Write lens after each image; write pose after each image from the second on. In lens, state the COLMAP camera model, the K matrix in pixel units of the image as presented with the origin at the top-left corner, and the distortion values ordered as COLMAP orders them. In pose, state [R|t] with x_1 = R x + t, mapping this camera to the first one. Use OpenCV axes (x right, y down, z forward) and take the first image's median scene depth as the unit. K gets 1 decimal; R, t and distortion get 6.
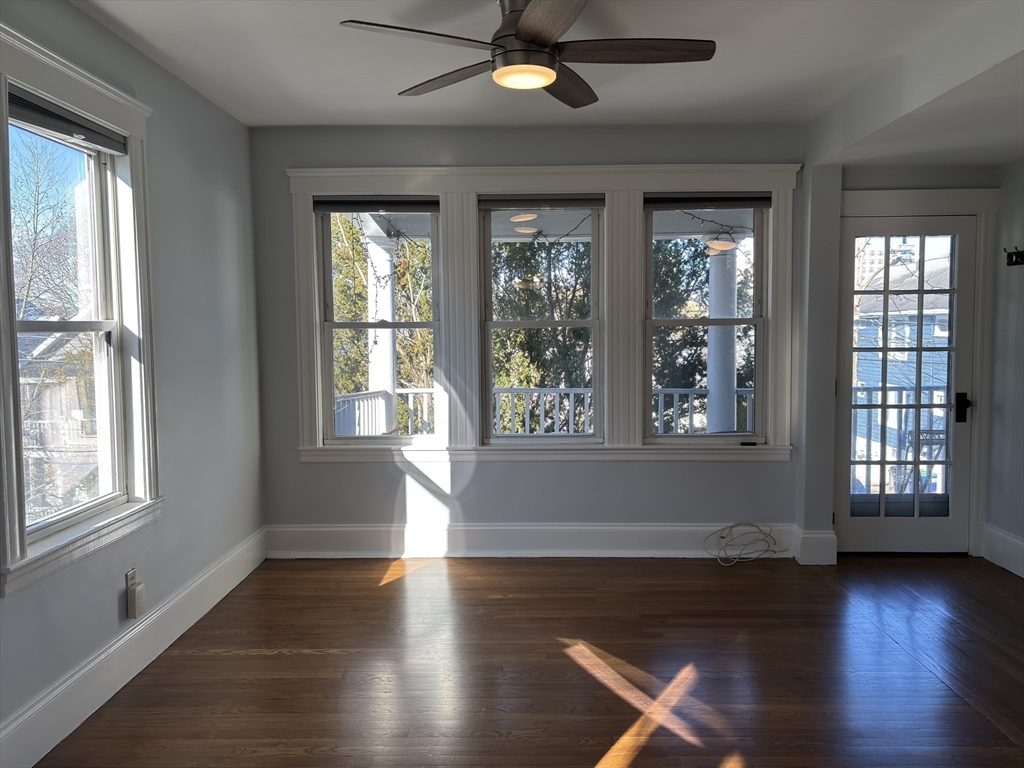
lens RADIAL K [[781.4, 0, 511.9], [0, 781.4, 376.7], [0, 0, 1]] dist [0.060497, 0.000710]
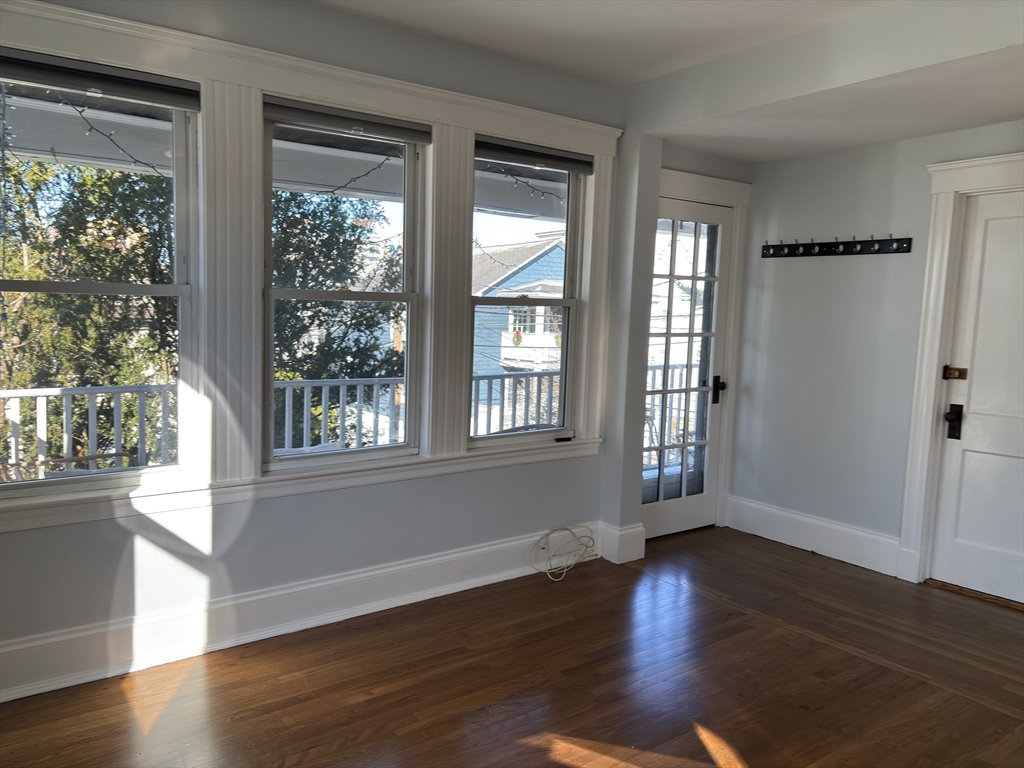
lens RADIAL K [[772.8, 0, 512.0], [0, 772.8, 384.0], [0, 0, 1]] dist [0.092506, -0.095862]
pose [[0.790142, -0.036686, 0.611824, -0.280285], [0.016088, 0.999105, 0.039131, -0.013249], [-0.612712, -0.021076, 0.790025, 0.343647]]
